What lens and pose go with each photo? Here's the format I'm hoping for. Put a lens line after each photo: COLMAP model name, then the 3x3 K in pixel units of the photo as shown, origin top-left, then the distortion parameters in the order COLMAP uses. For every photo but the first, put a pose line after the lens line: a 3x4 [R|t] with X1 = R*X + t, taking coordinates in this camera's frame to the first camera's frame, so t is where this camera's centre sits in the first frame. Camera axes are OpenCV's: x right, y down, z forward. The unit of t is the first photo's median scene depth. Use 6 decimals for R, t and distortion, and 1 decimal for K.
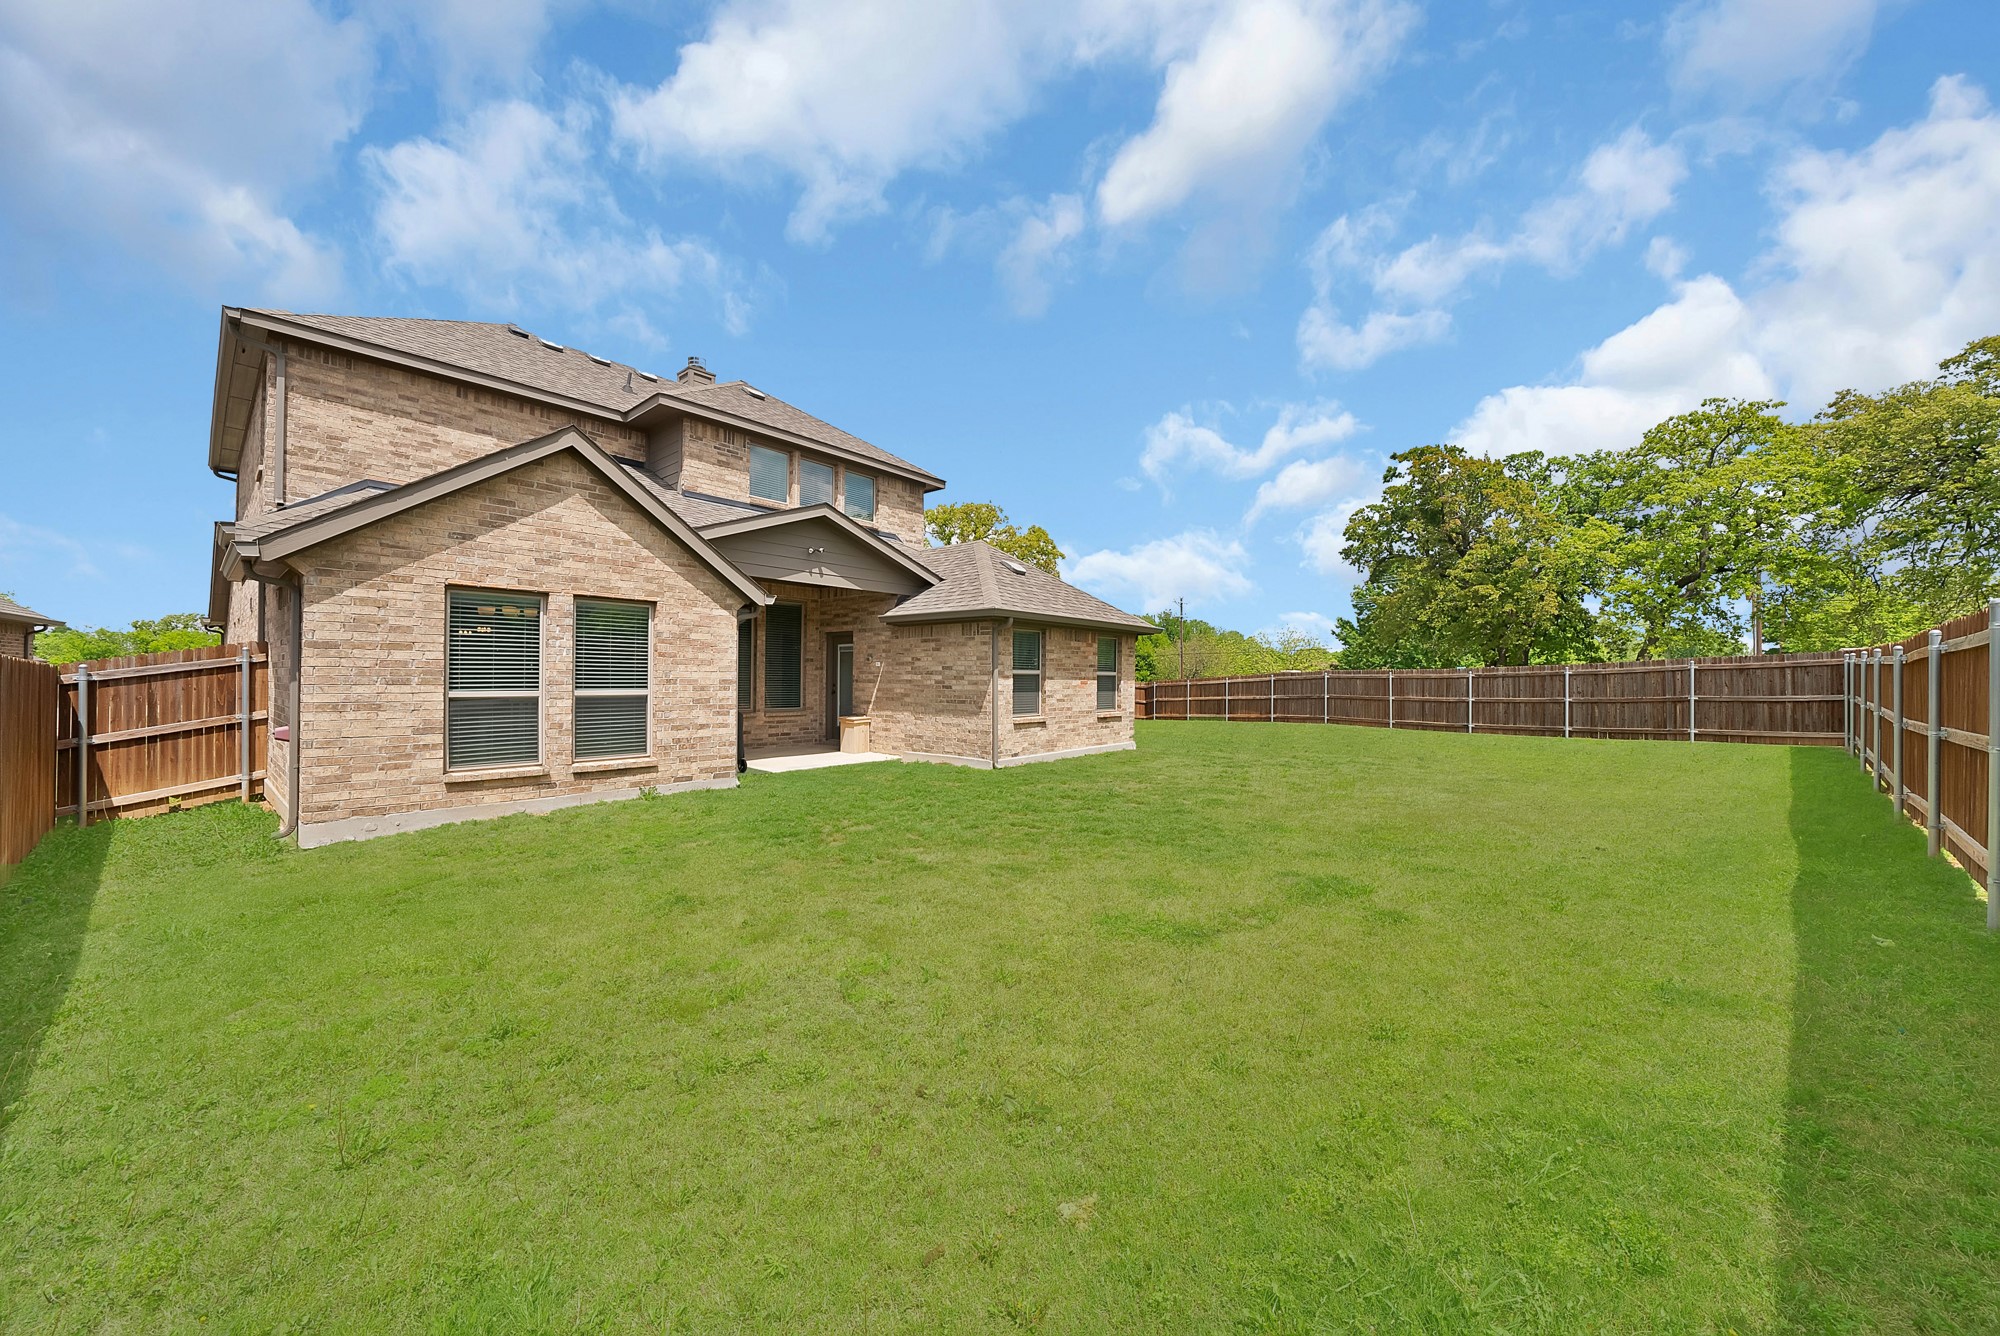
lens RADIAL K [[716.9, 0, 993.0], [0, 716.9, 676.3], [0, 0, 1]] dist [-0.030994, 0.004804]
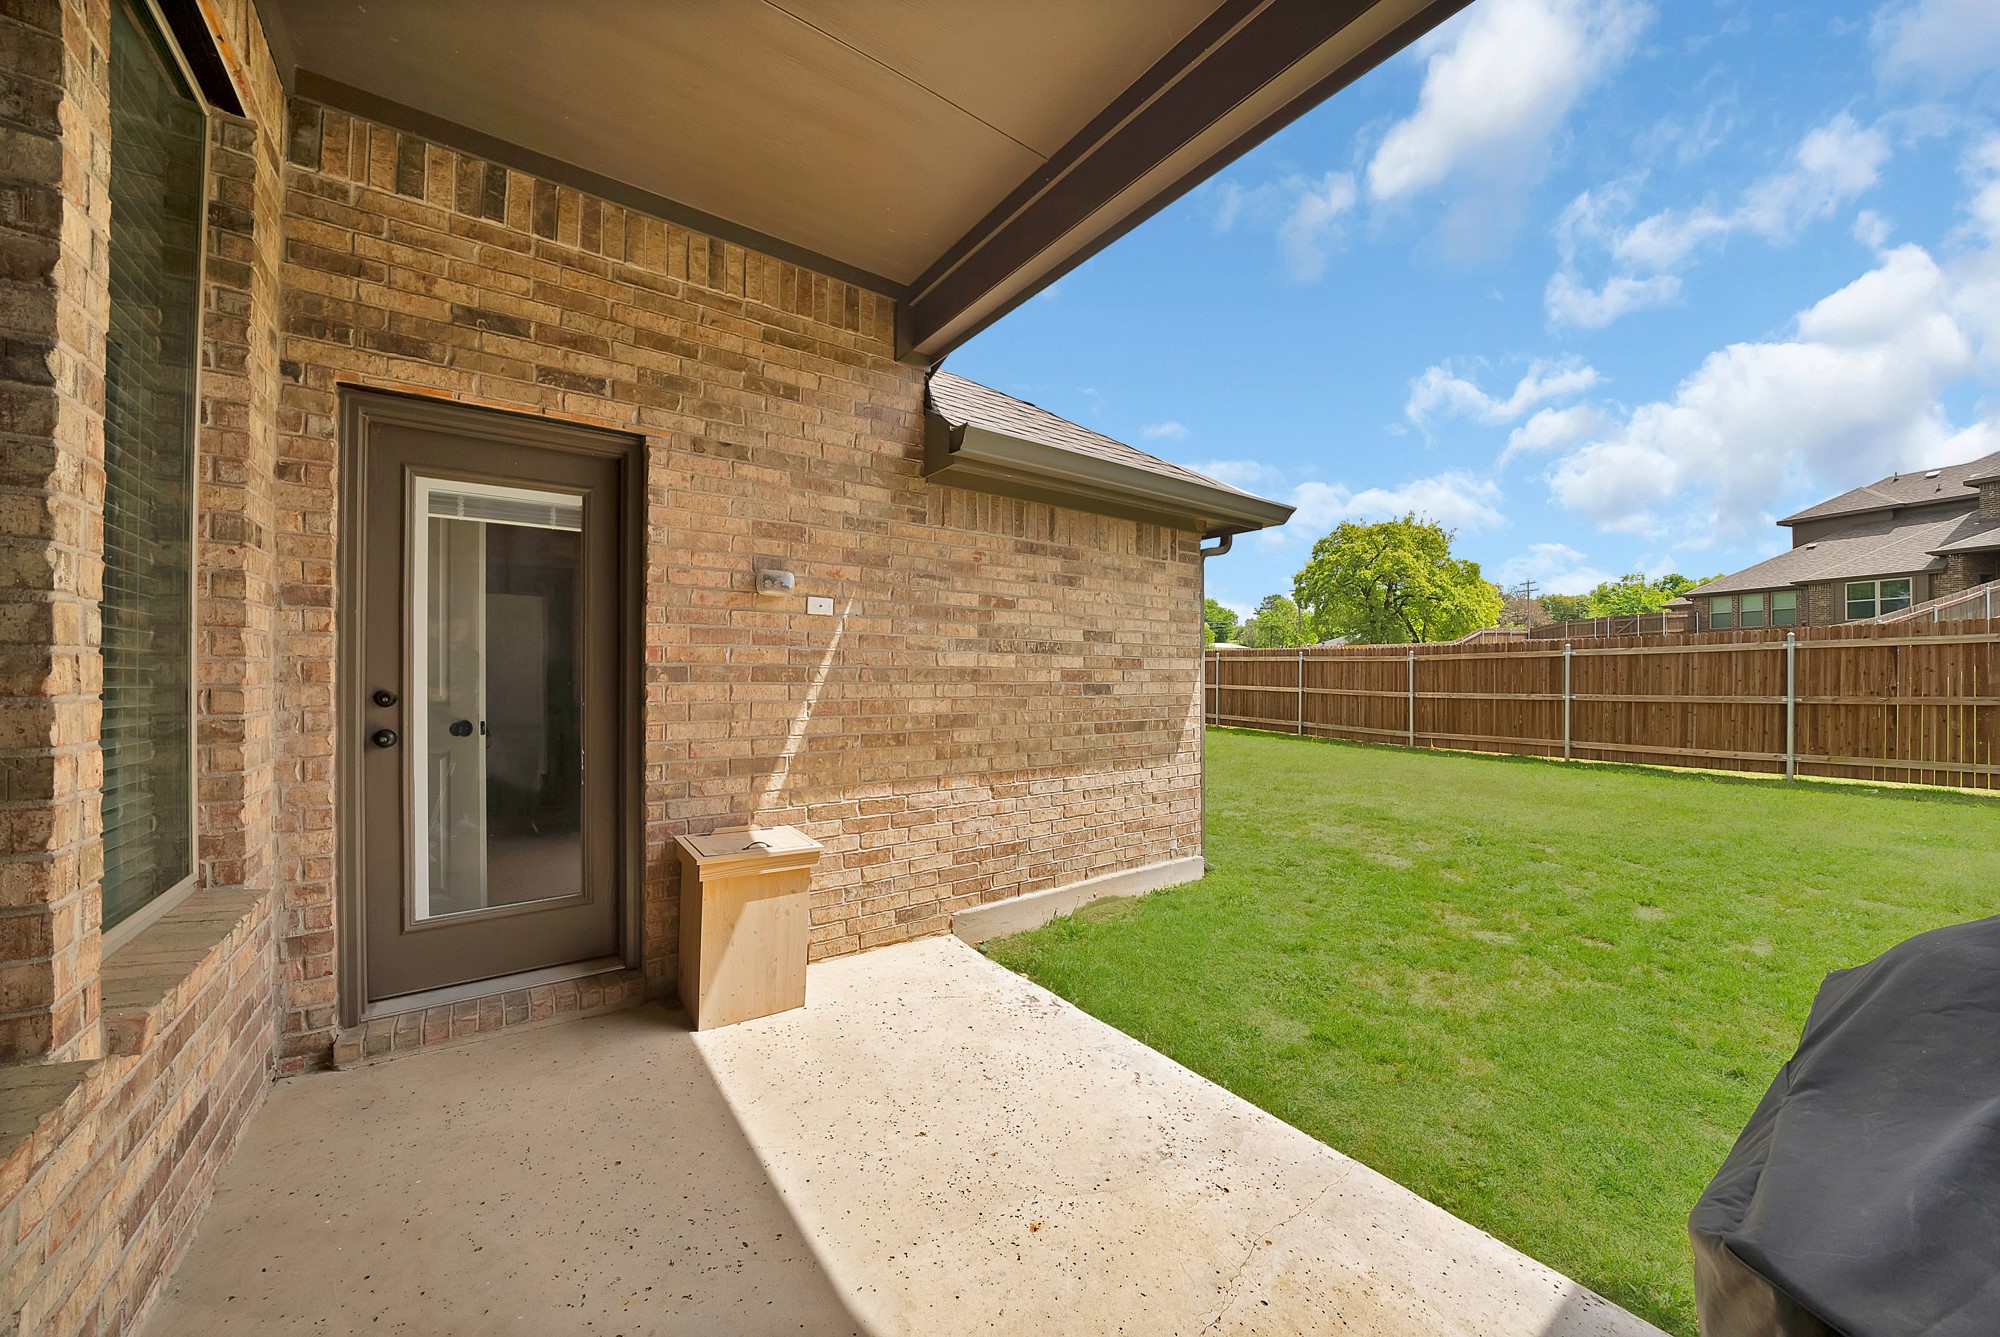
lens RADIAL K [[716.9, 0, 993.0], [0, 716.9, 676.8], [0, 0, 1]] dist [-0.030994, 0.004804]
pose [[0.222900, -0.007297, 0.974814, -0.429101], [-0.002728, 0.999963, 0.008109, 0.005980], [-0.974838, -0.004467, 0.222872, 0.979828]]
